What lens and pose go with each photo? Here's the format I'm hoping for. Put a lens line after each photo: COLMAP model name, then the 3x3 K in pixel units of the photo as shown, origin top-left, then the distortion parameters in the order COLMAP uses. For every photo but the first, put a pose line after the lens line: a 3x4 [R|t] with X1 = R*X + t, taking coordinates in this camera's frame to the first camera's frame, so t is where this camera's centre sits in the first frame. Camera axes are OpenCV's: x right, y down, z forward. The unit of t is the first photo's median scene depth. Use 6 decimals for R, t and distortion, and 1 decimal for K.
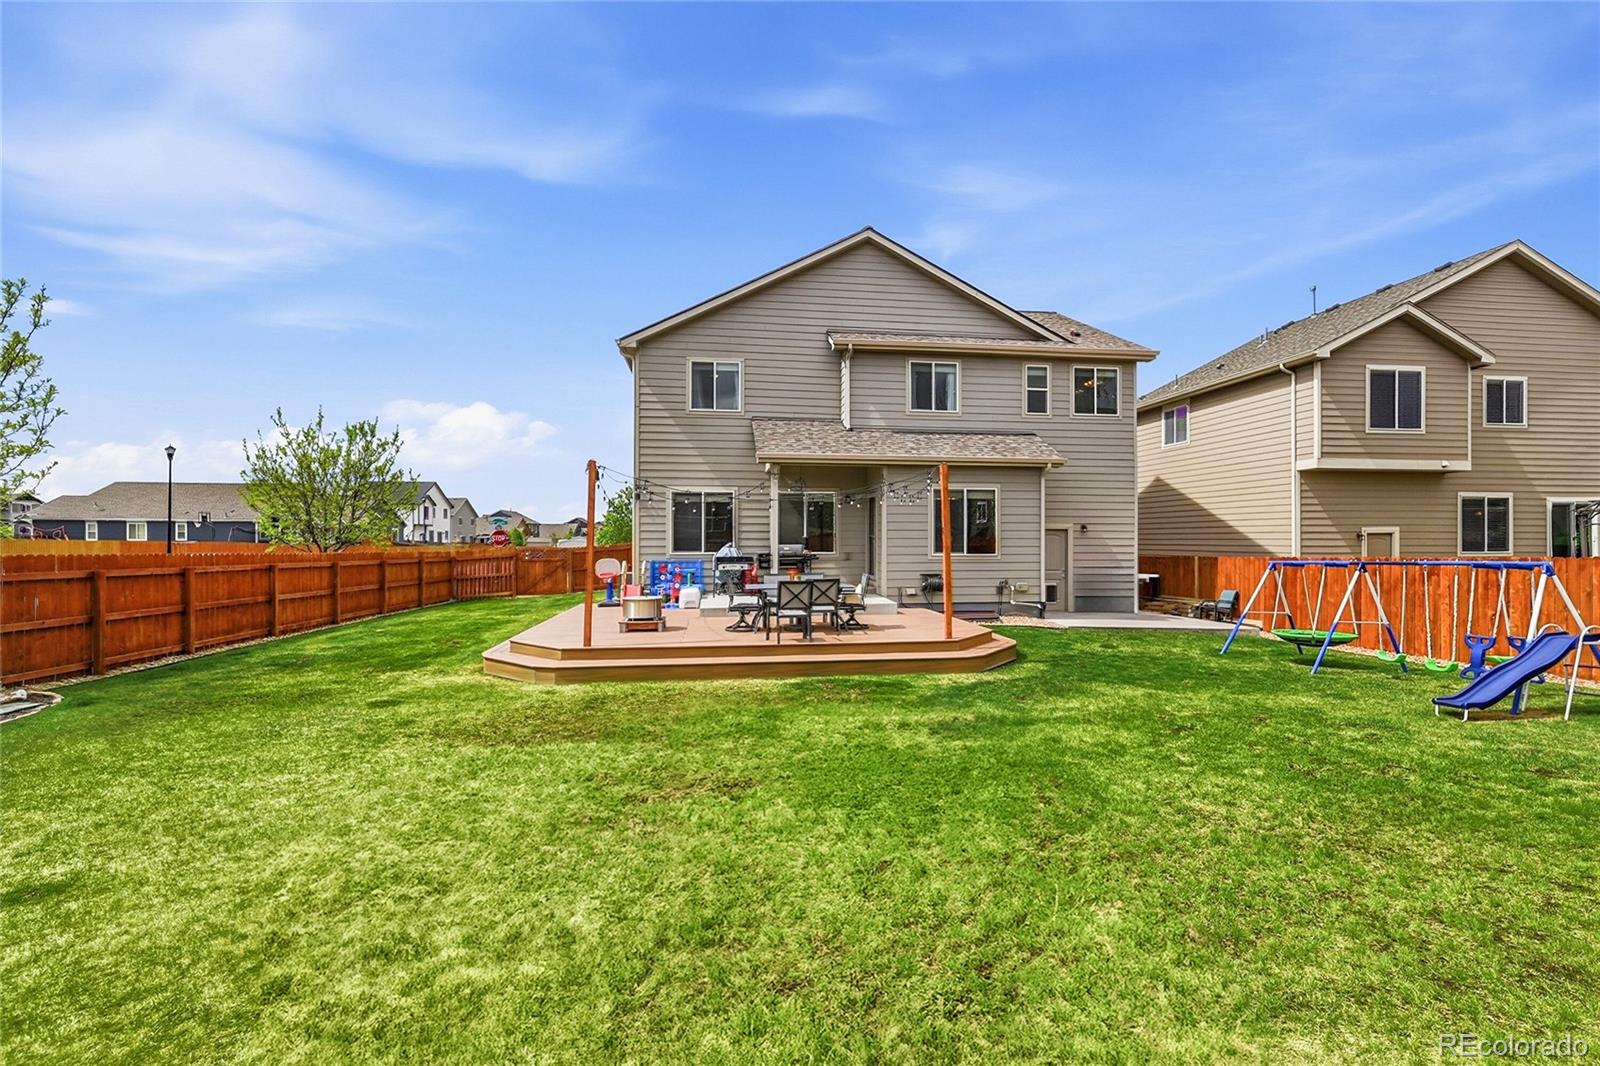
lens RADIAL K [[668.3, 0, 798.0], [0, 668.3, 537.7], [0, 0, 1]] dist [-0.001765, 0.000138]
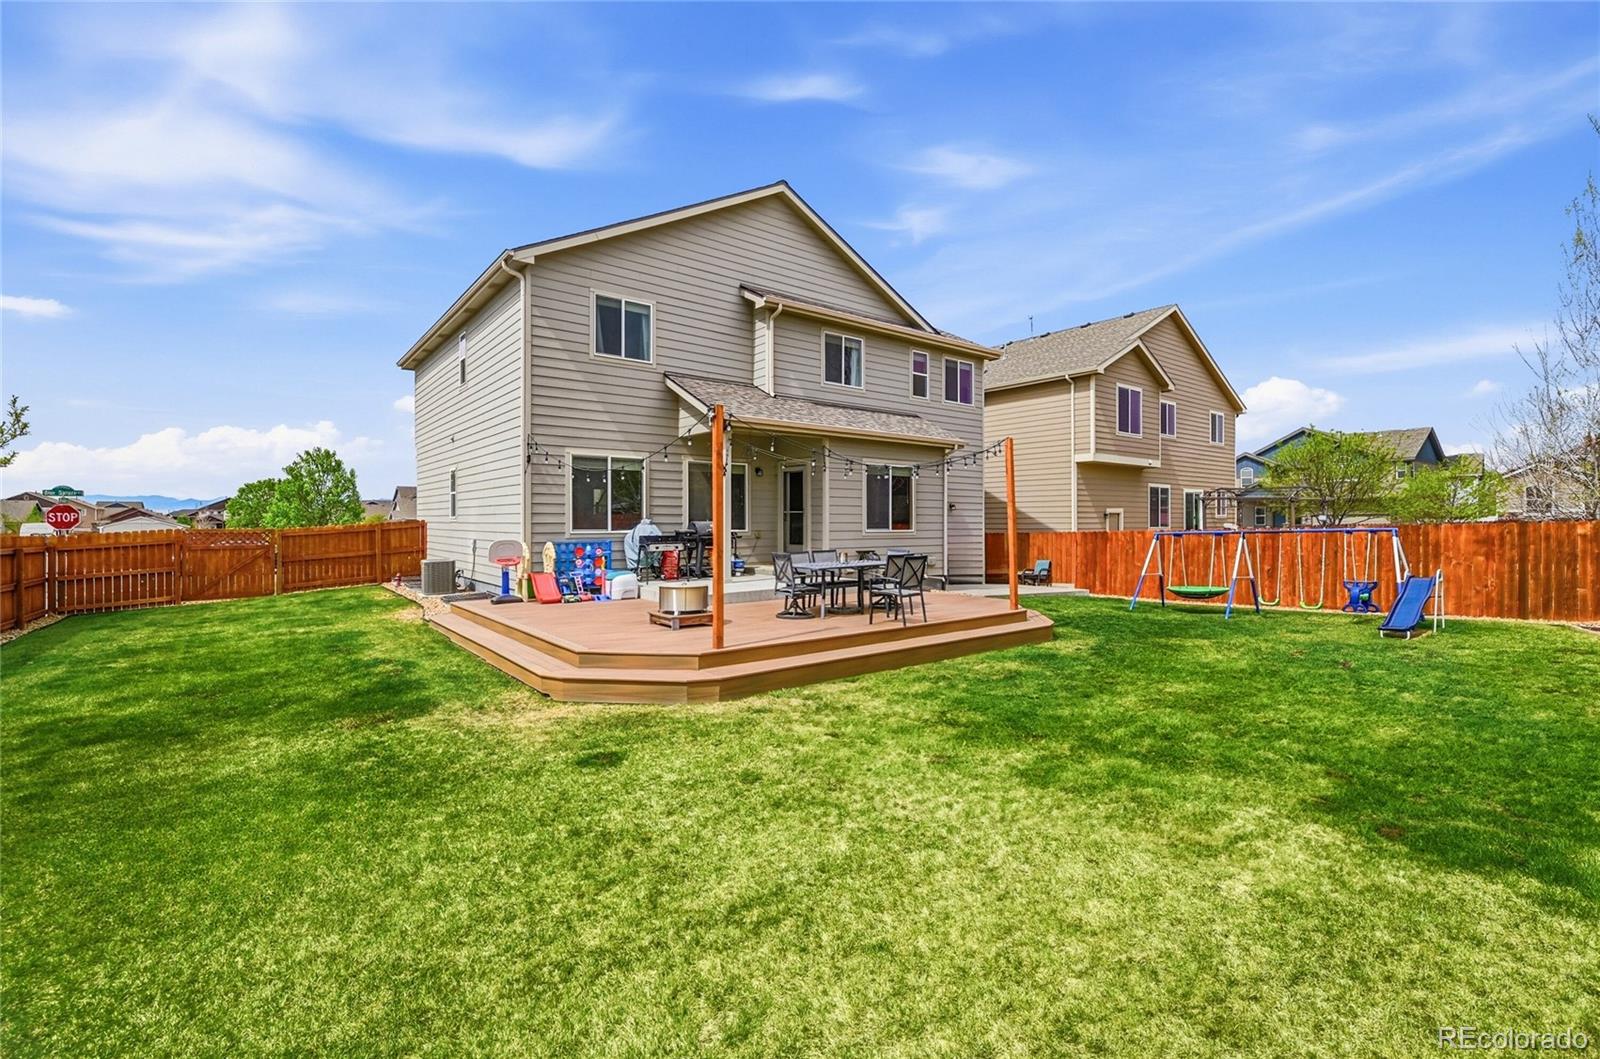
lens RADIAL K [[686.1, 0, 794.1], [0, 686.1, 525.9], [0, 0, 1]] dist [-0.000940, 0.000015]
pose [[0.870303, -0.003077, 0.492507, -0.356521], [-0.000186, 0.999978, 0.006576, 0.010233], [-0.492516, -0.005815, 0.870284, 0.157763]]
